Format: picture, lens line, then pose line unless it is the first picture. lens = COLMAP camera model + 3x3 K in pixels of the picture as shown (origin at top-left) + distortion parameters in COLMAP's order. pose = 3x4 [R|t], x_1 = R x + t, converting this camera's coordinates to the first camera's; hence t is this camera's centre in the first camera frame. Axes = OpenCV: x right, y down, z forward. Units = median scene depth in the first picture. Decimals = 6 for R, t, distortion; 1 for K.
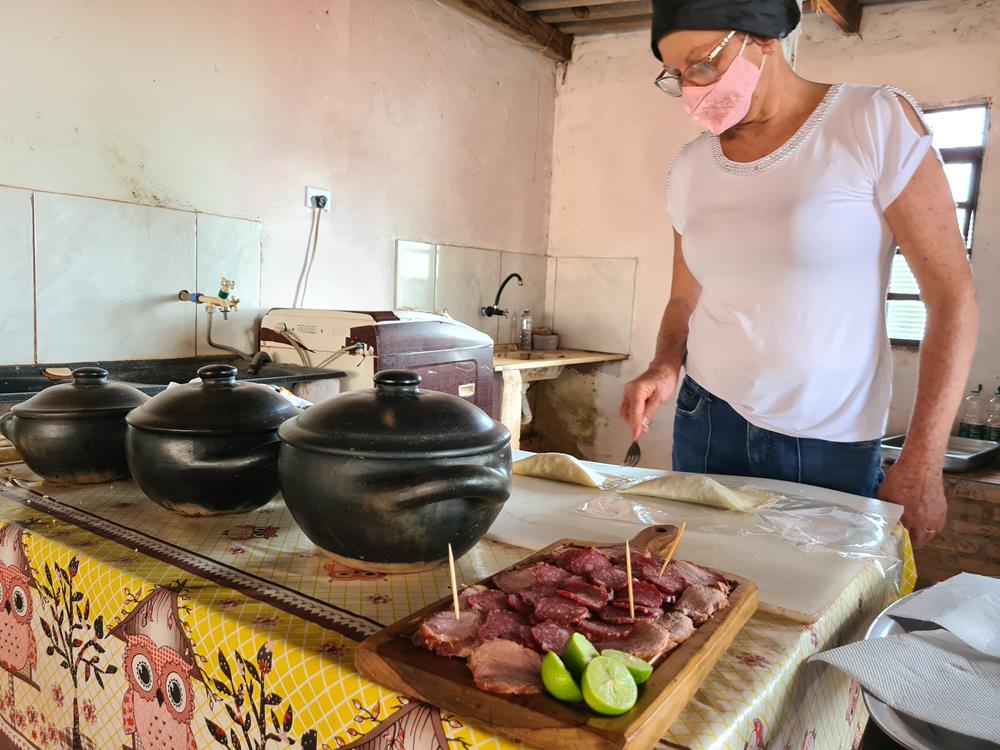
lens RADIAL K [[763.2, 0, 501.3], [0, 763.2, 375.1], [0, 0, 1]] dist [-0.008867, -0.014297]
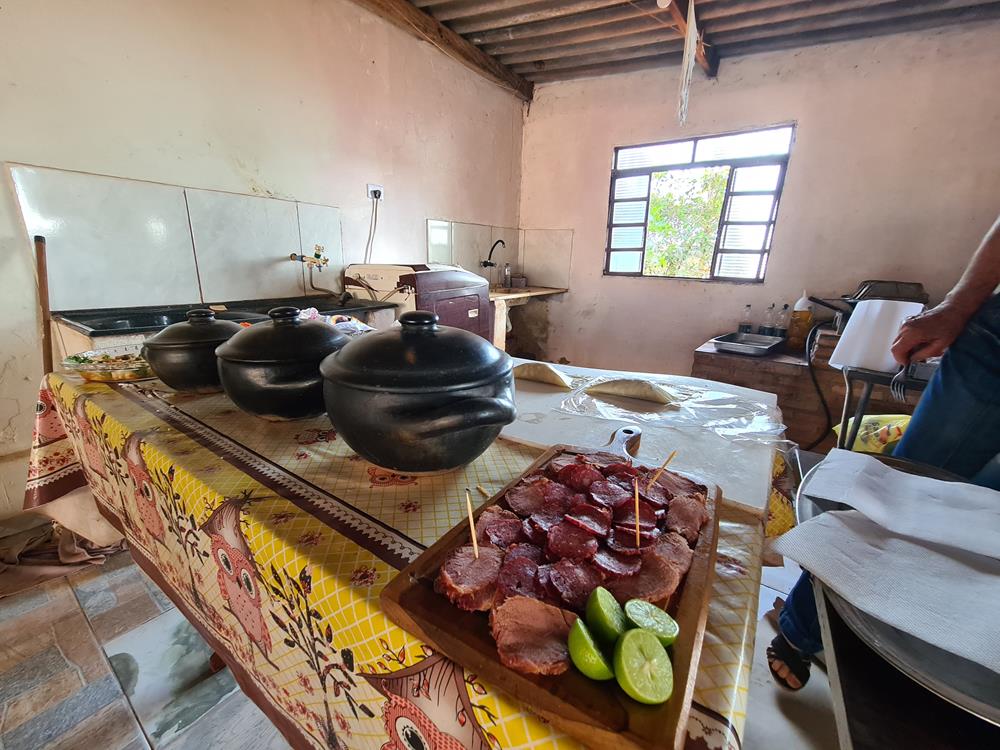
lens RADIAL K [[408.9, 0, 497.7], [0, 408.9, 379.4], [0, 0, 1]] dist [-0.012596, 0.000265]
pose [[0.999699, -0.021149, 0.012405, -0.017968], [0.018426, 0.981810, 0.188969, -0.017070], [-0.016176, -0.188684, 0.981905, 0.290565]]
